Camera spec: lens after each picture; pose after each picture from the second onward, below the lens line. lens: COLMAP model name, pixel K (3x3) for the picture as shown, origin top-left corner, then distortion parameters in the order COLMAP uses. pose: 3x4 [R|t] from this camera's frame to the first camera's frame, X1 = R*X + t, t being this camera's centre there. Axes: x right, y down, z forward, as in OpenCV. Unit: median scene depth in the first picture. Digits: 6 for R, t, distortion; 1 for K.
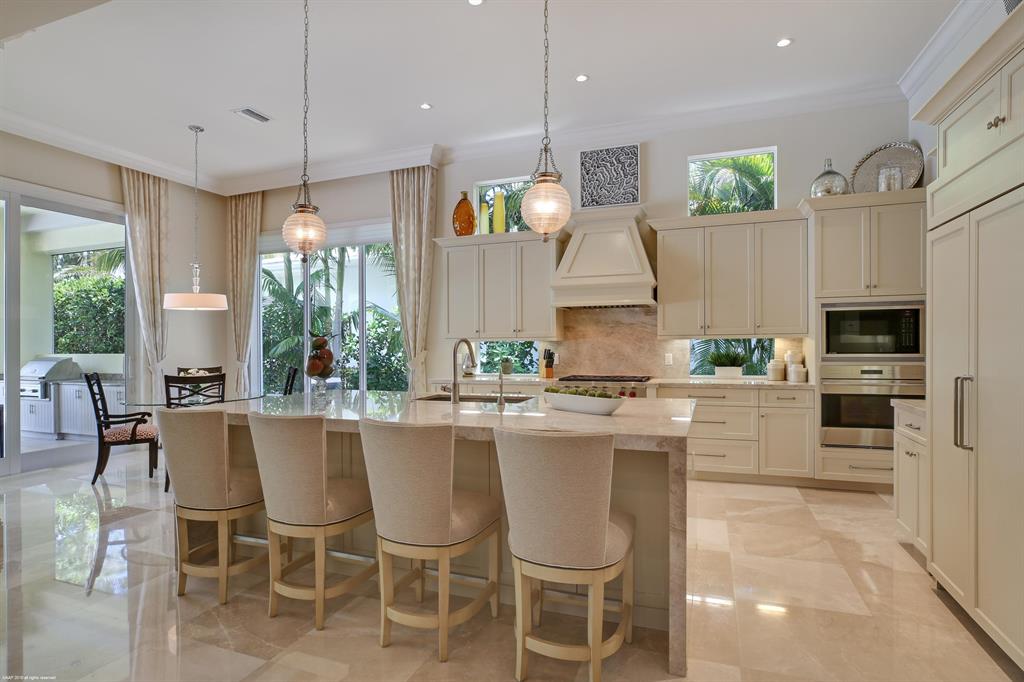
lens RADIAL K [[512.3, 0, 510.5], [0, 512.3, 345.9], [0, 0, 1]] dist [-0.002821, -0.000445]
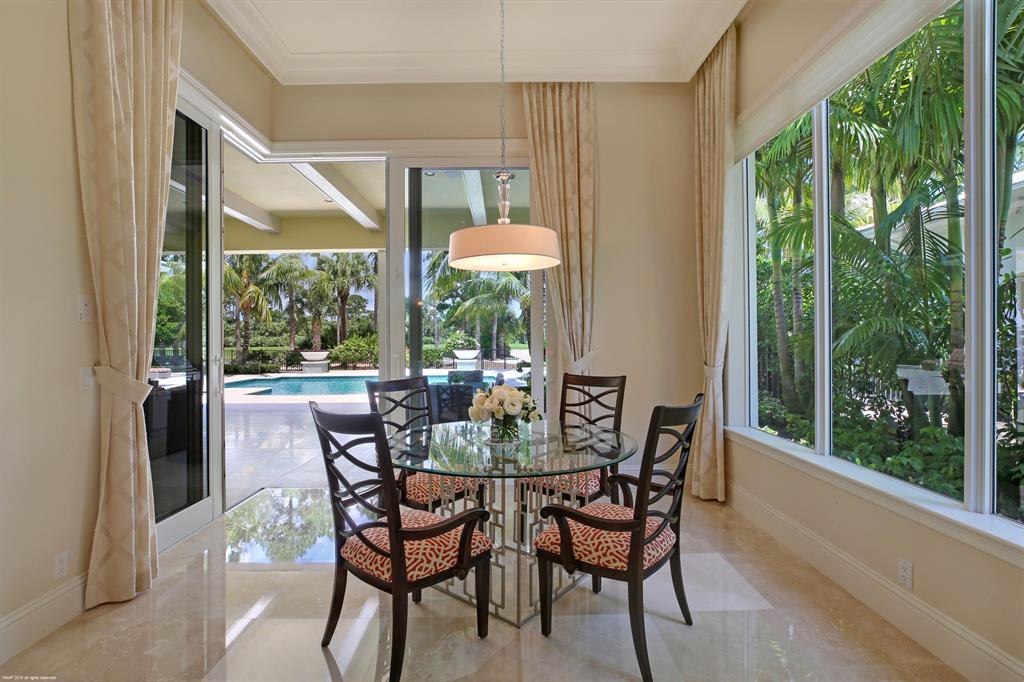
lens RADIAL K [[473.7, 0, 509.7], [0, 473.7, 341.2], [0, 0, 1]] dist [-0.038429, 0.010105]
pose [[0.356592, 0.011299, -0.934192, -0.152291], [0.000281, 0.999926, 0.012202, -0.001906], [0.934260, -0.004614, 0.356562, 0.731555]]
